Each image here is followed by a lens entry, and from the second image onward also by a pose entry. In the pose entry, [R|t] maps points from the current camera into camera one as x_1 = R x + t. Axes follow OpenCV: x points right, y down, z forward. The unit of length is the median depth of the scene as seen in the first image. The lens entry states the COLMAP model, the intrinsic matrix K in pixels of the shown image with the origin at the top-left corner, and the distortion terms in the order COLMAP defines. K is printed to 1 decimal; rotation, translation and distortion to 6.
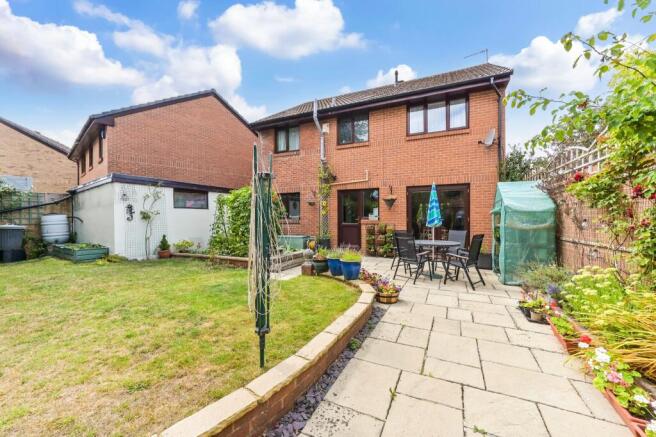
lens RADIAL K [[255.9, 0, 328.0], [0, 255.9, 218.5], [0, 0, 1]] dist [0.000267, 0.000035]
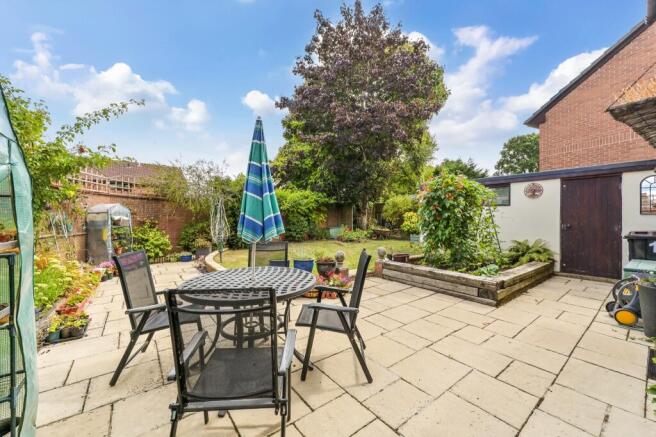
lens RADIAL K [[255.9, 0, 328.0], [0, 255.9, 218.5], [0, 0, 1]] dist [0.000267, 0.000035]
pose [[-0.465297, 0.006706, -0.885129, 0.593055], [-0.002662, 0.999956, 0.008975, -0.003902], [0.885151, 0.006532, -0.465259, 1.084517]]
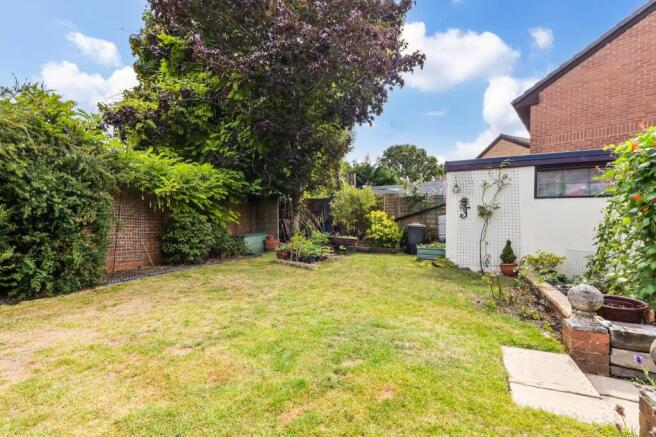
lens RADIAL K [[288.5, 0, 328.5], [0, 288.5, 234.4], [0, 0, 1]] dist [0.001155, -0.000031]
pose [[-0.006228, 0.036081, -0.999329, 0.107213], [-0.014289, 0.999244, 0.036167, 0.029460], [0.999879, 0.014504, -0.005708, 0.551768]]
